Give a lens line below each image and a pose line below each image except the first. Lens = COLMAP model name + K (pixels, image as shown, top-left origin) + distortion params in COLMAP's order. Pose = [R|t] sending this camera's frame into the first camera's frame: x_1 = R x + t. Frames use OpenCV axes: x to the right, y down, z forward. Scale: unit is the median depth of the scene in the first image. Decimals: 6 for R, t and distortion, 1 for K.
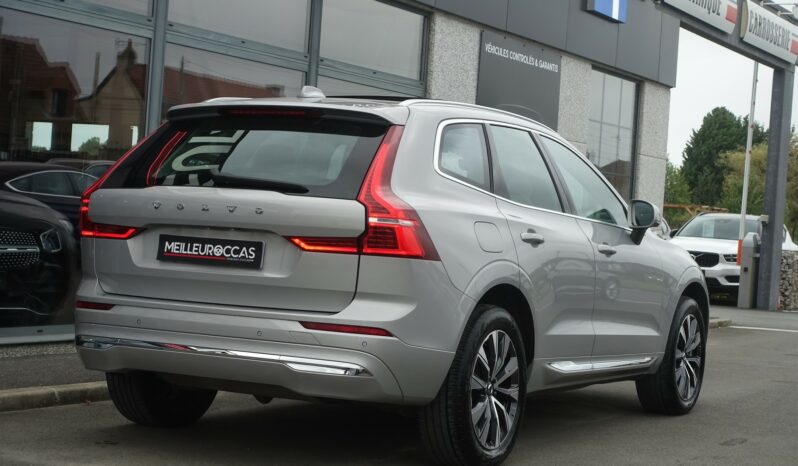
lens RADIAL K [[1521.4, 0, 399.0], [0, 1521.4, 233.0], [0, 0, 1]] dist [-0.145756, 0.008800]
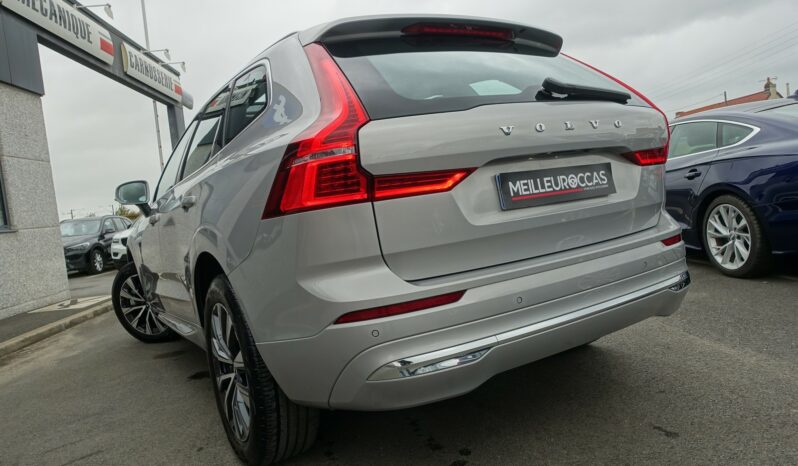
lens RADIAL K [[549.0, 0, 399.0], [0, 549.0, 233.0], [0, 0, 1]] dist [-0.000494, -0.006635]
pose [[0.496733, -0.173376, 0.850410, -0.415571], [0.154305, 0.981876, 0.110047, -0.007479], [-0.854076, 0.076558, 0.514483, 0.936331]]
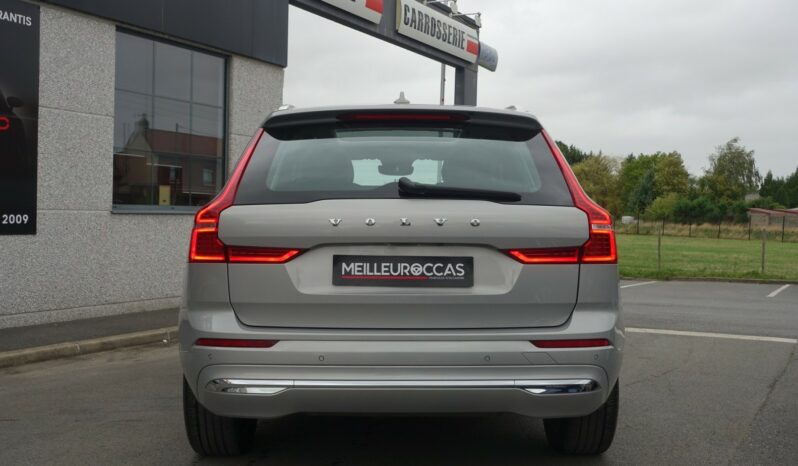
lens RADIAL K [[882.8, 0, 399.0], [0, 882.8, 233.0], [0, 0, 1]] dist [-0.002185, -0.007811]
pose [[0.877718, -0.059224, 0.475504, -0.376202], [0.043735, 0.998092, 0.043583, -0.033174], [-0.477178, -0.017457, 0.878633, 0.550377]]
